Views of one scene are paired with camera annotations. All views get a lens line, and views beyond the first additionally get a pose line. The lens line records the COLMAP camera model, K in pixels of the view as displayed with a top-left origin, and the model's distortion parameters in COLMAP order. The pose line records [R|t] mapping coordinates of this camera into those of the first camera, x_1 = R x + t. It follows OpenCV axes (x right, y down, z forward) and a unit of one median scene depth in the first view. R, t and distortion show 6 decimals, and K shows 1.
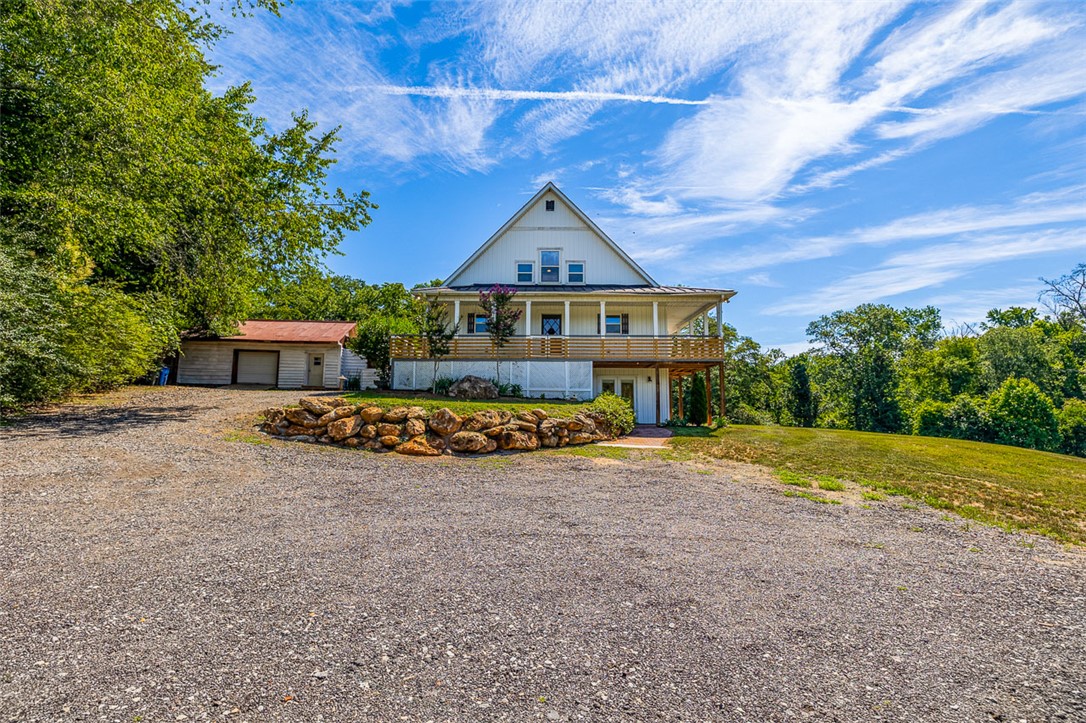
lens RADIAL K [[527.0, 0, 543.0], [0, 527.0, 361.5], [0, 0, 1]] dist [-0.000669, -0.000821]
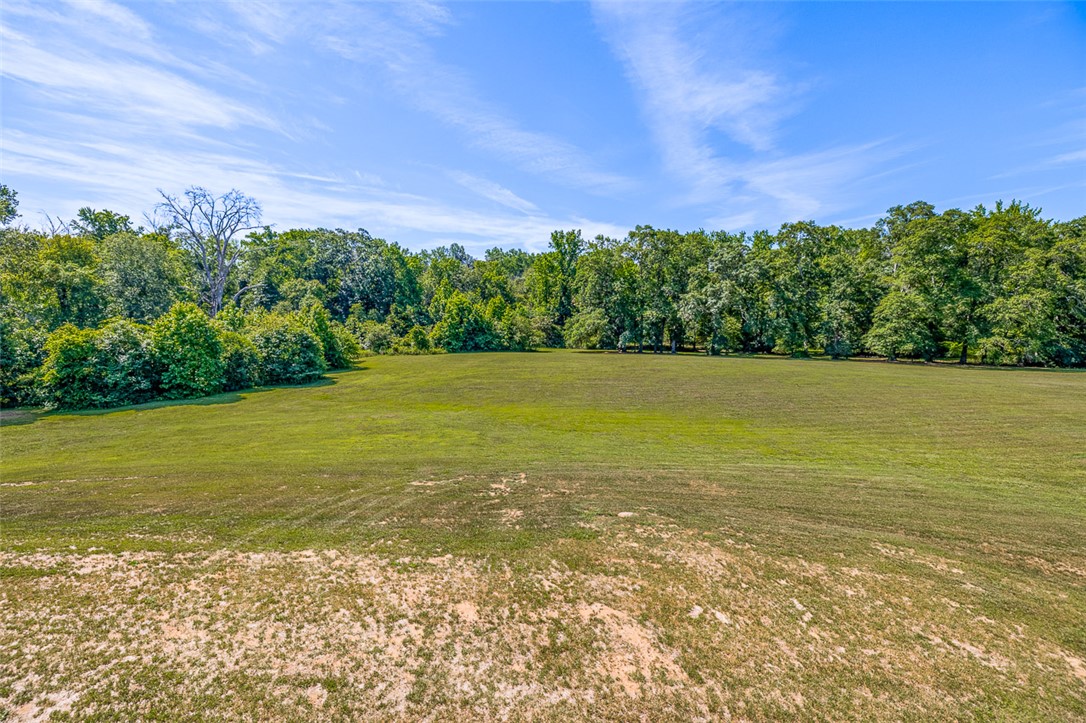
lens RADIAL K [[459.8, 0, 543.0], [0, 459.8, 361.5], [0, 0, 1]] dist [0.001644, -0.000452]
pose [[0.010634, -0.100356, 0.994895, 0.295109], [-0.117910, 0.987884, 0.100909, -0.054982], [-0.992967, -0.118381, -0.001327, 0.992166]]
